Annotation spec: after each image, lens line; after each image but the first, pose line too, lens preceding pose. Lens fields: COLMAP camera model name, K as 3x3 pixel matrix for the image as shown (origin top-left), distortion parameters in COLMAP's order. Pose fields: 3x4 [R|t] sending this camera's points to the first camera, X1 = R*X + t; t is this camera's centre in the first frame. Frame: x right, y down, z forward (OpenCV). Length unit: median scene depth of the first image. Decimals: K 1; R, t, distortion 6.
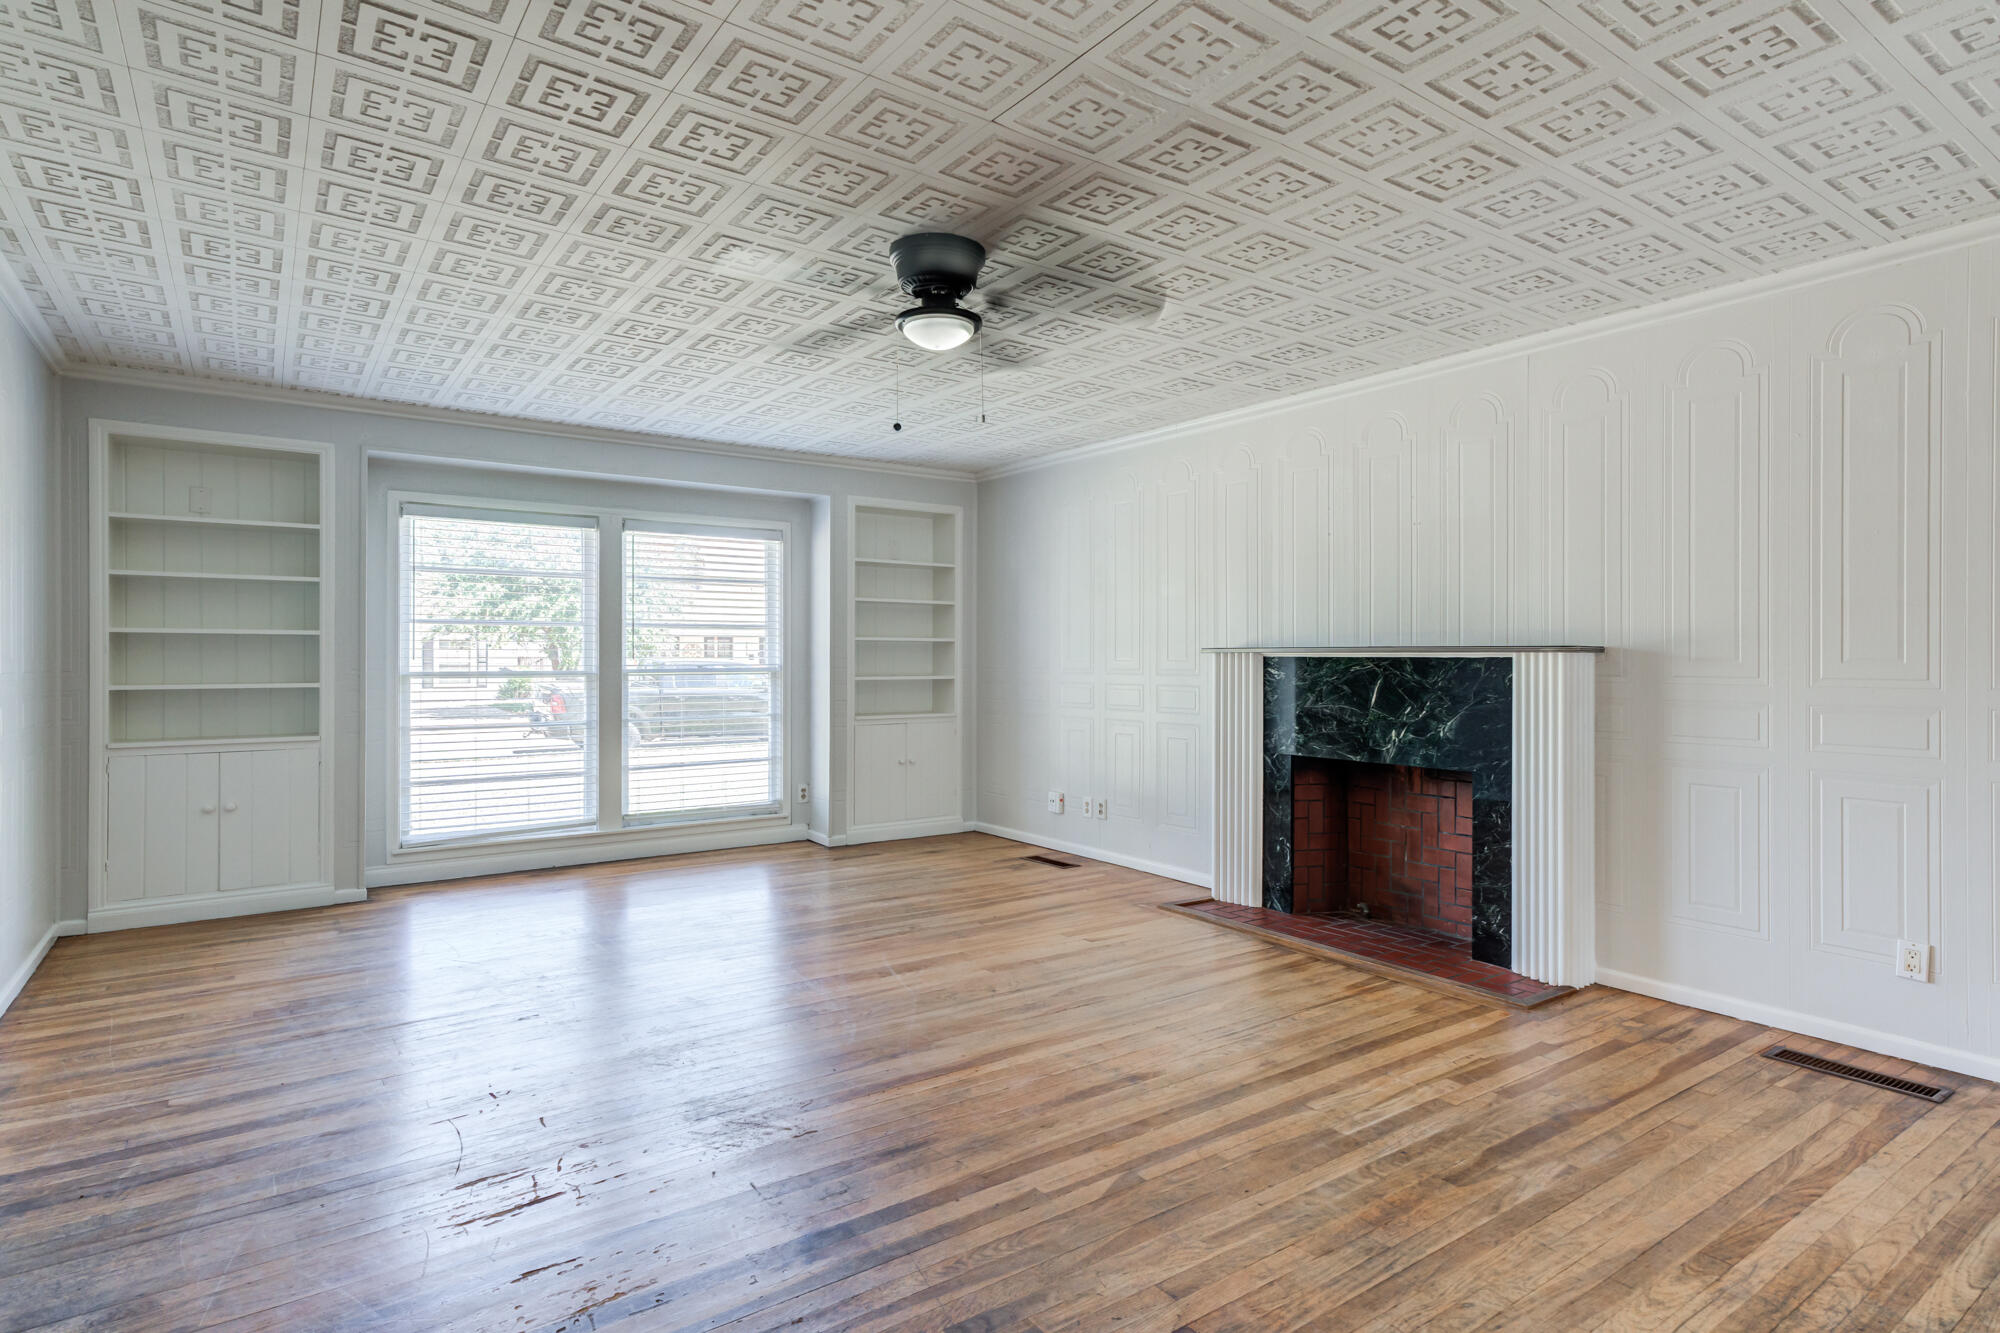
lens RADIAL K [[1087.0, 0, 1135.7], [0, 1087.0, 660.9], [0, 0, 1]] dist [-0.006708, 0.015475]
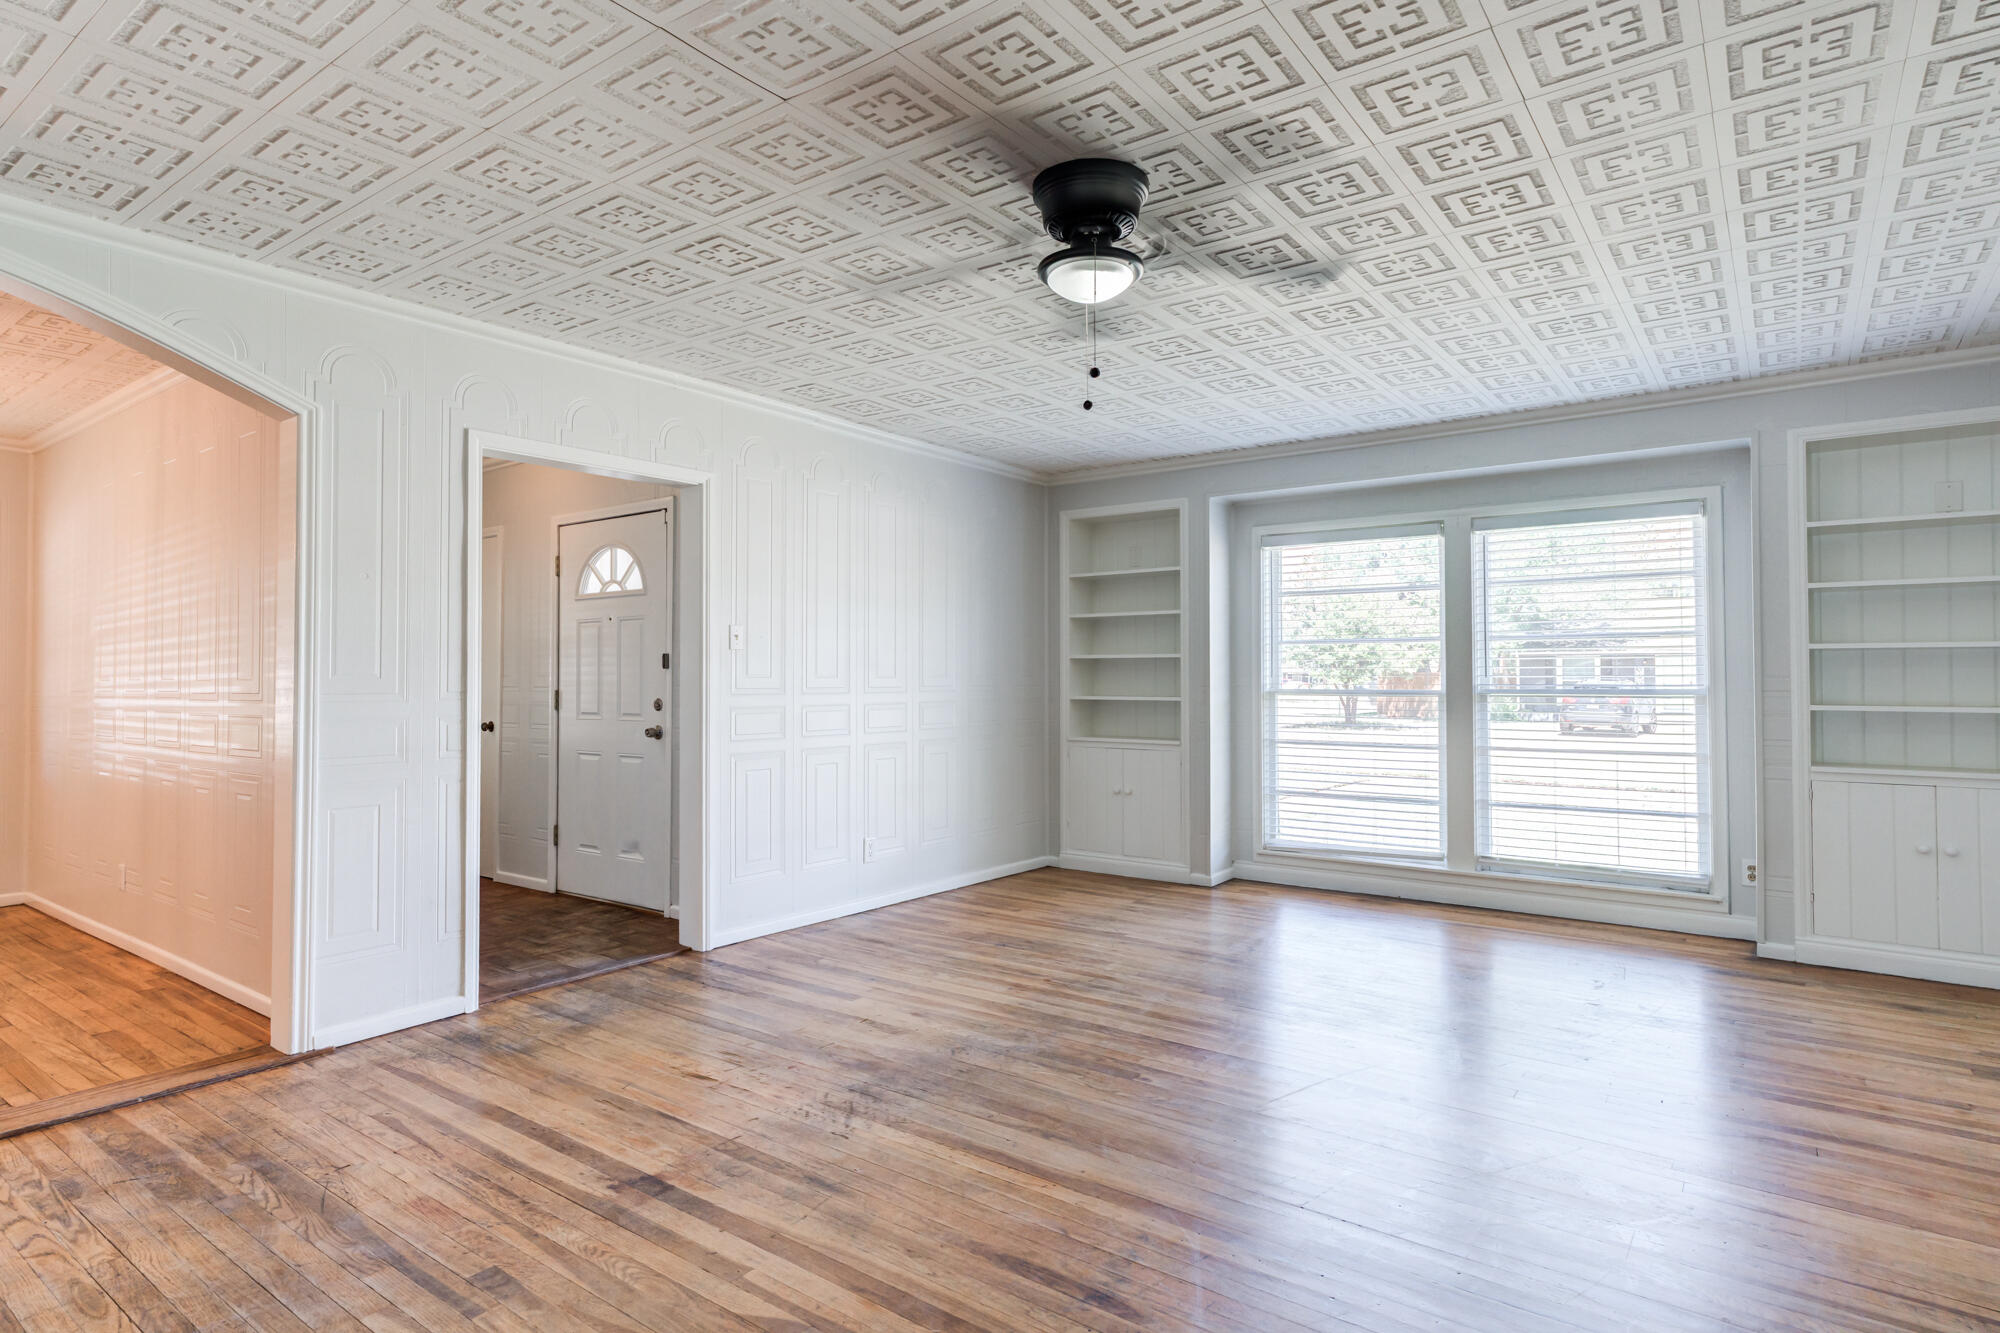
lens RADIAL K [[1095.0, 0, 853.4], [0, 1095.0, 657.0], [0, 0, 1]] dist [0.009389, 0.000509]
pose [[0.185452, -0.018765, -0.982474, 0.446491], [-0.001950, 0.999809, -0.019464, -0.000026], [0.982651, 0.005526, 0.185380, 0.496551]]
